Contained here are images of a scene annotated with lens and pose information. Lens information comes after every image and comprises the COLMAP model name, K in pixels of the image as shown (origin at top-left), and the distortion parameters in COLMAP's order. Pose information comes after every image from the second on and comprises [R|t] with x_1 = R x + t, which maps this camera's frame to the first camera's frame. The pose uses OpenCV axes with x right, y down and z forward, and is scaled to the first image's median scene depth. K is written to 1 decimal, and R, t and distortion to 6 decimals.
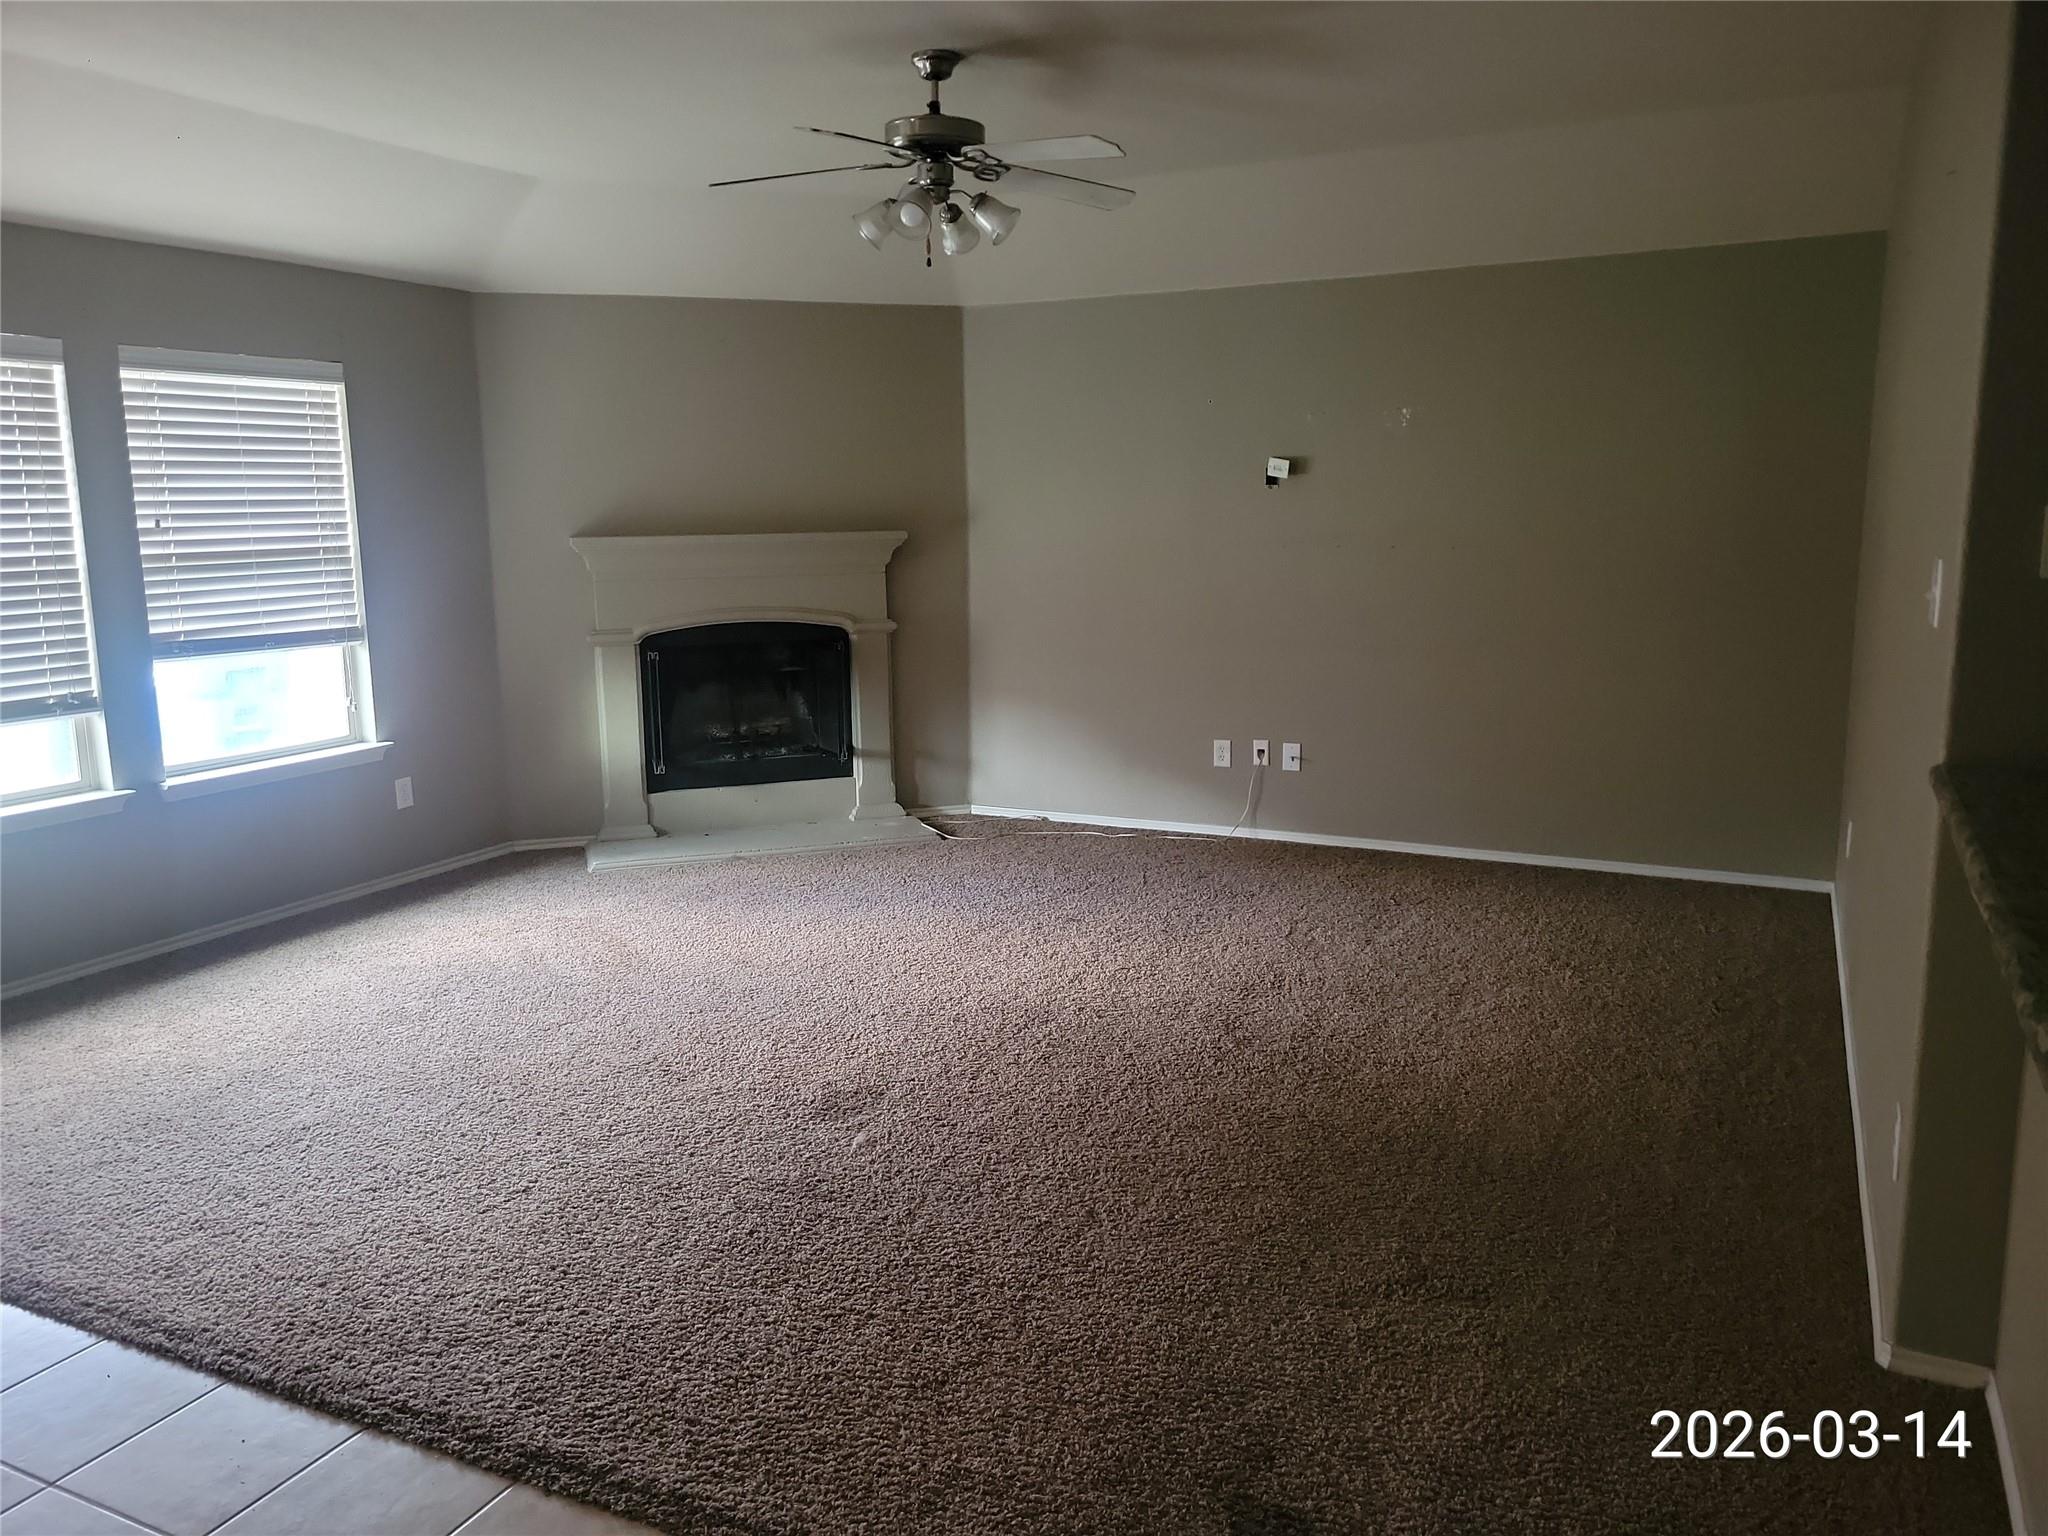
lens RADIAL K [[1535.7, 0, 1024.2], [0, 1535.7, 766.6], [0, 0, 1]] dist [-0.010794, -0.007258]
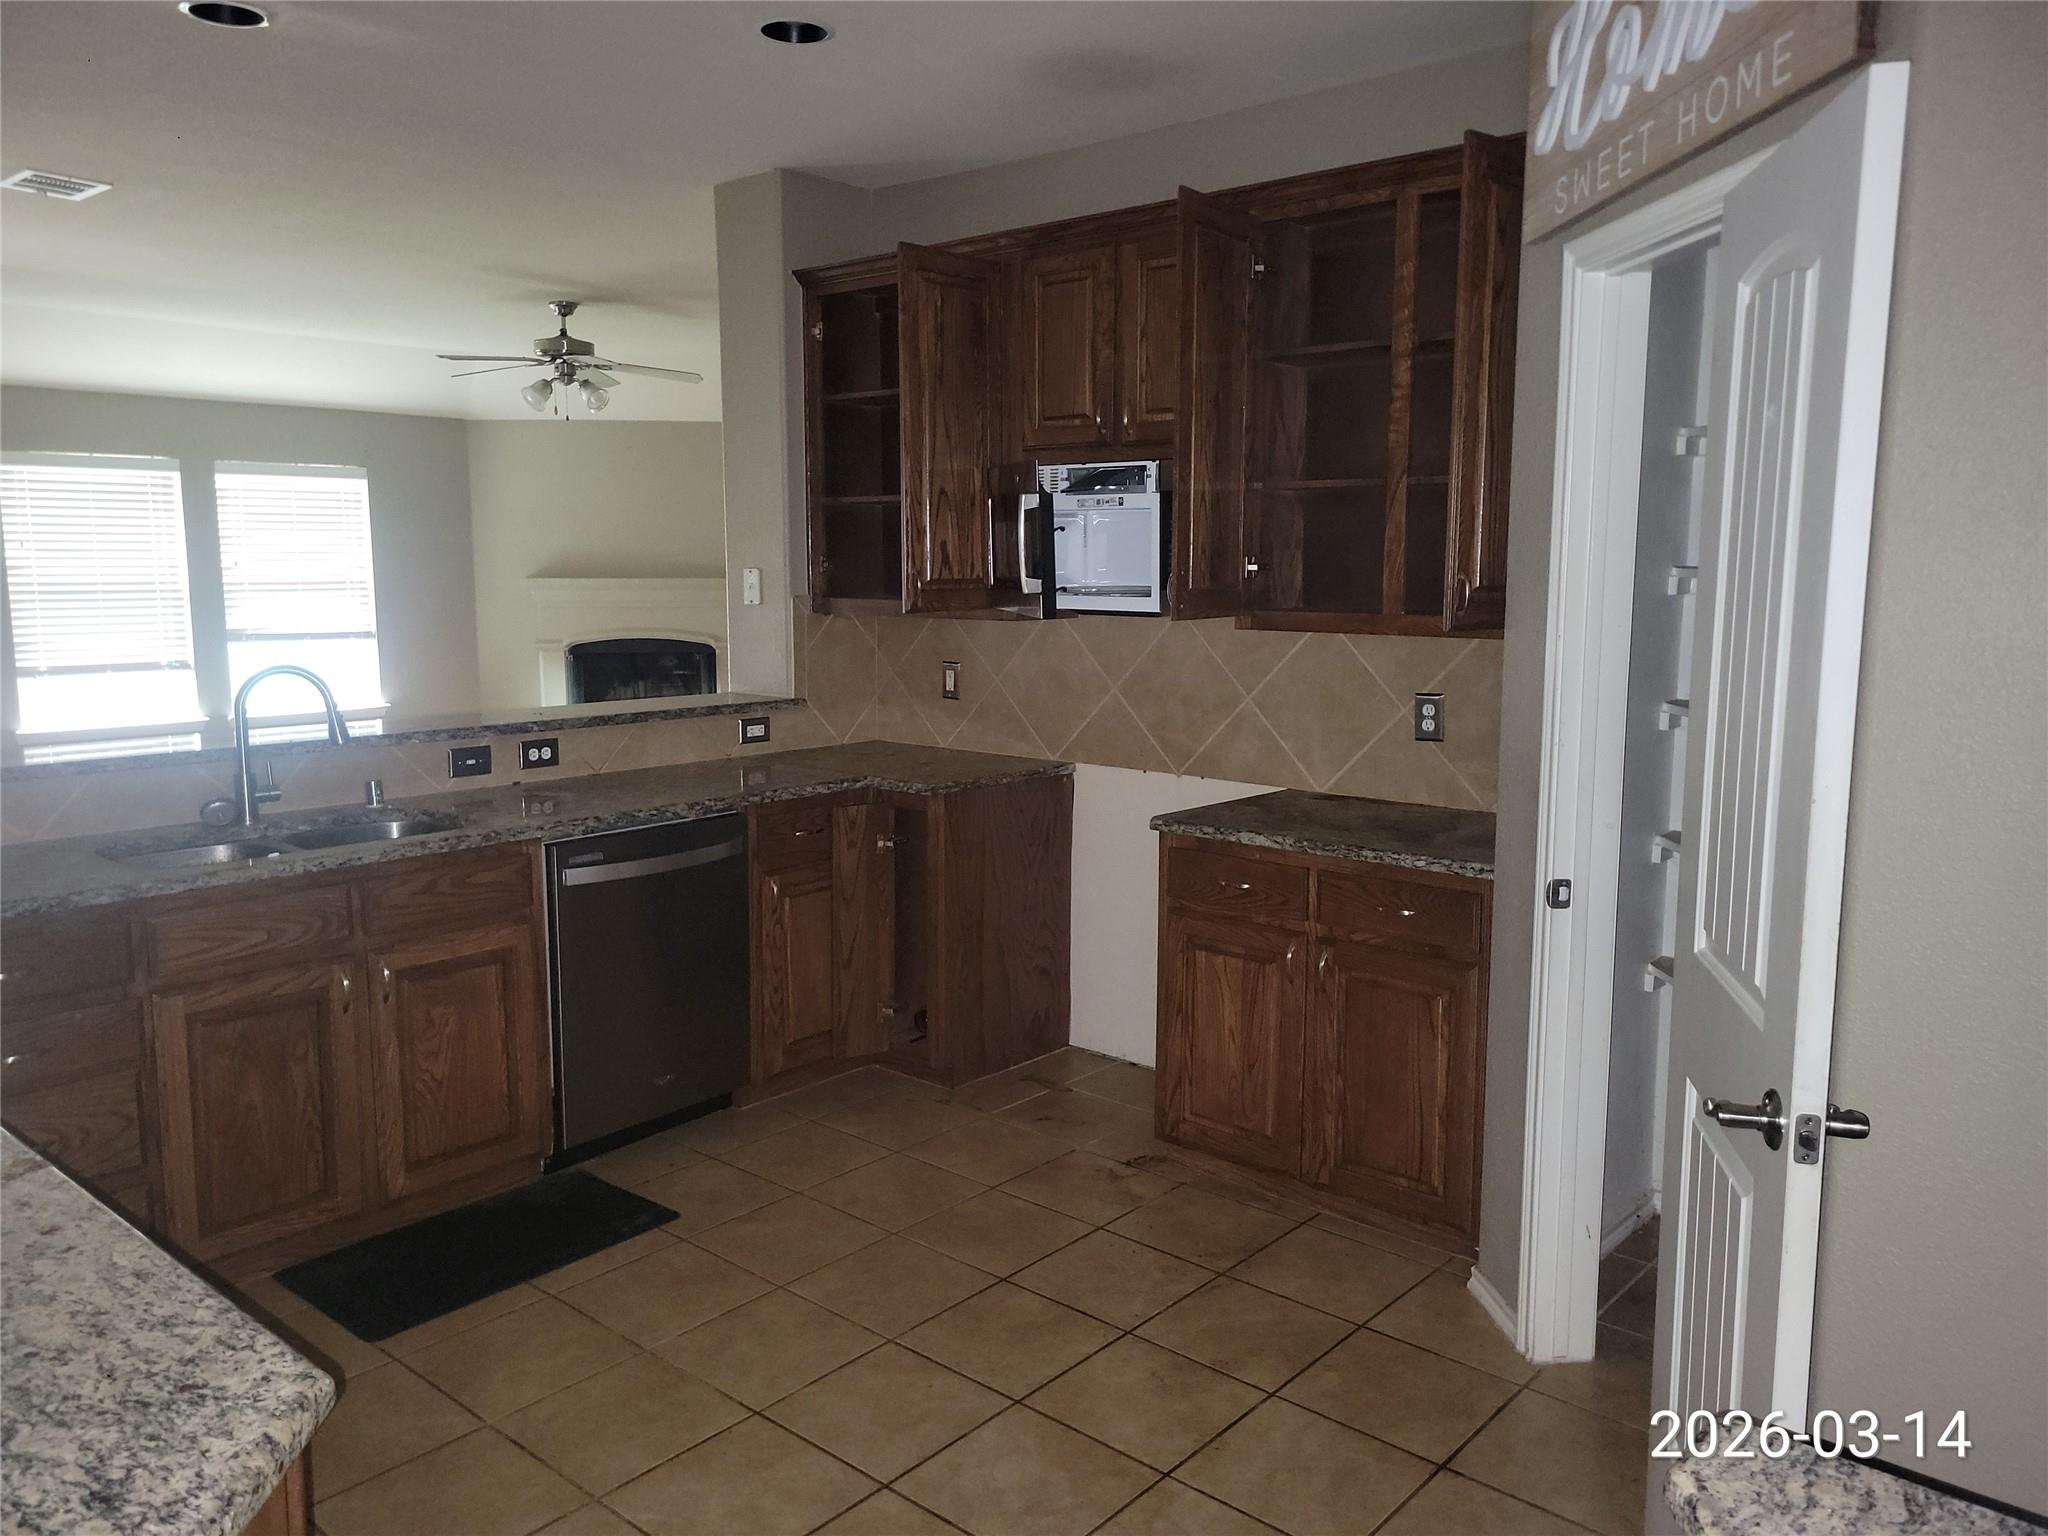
lens RADIAL K [[1535.7, 0, 1023.2], [0, 1535.7, 763.3], [0, 0, 1]] dist [-0.010794, -0.007258]
pose [[0.966231, 0.050546, -0.252672, 0.713090], [-0.059647, 0.997813, -0.028483, 0.057864], [0.250680, 0.042592, 0.967133, -0.411732]]
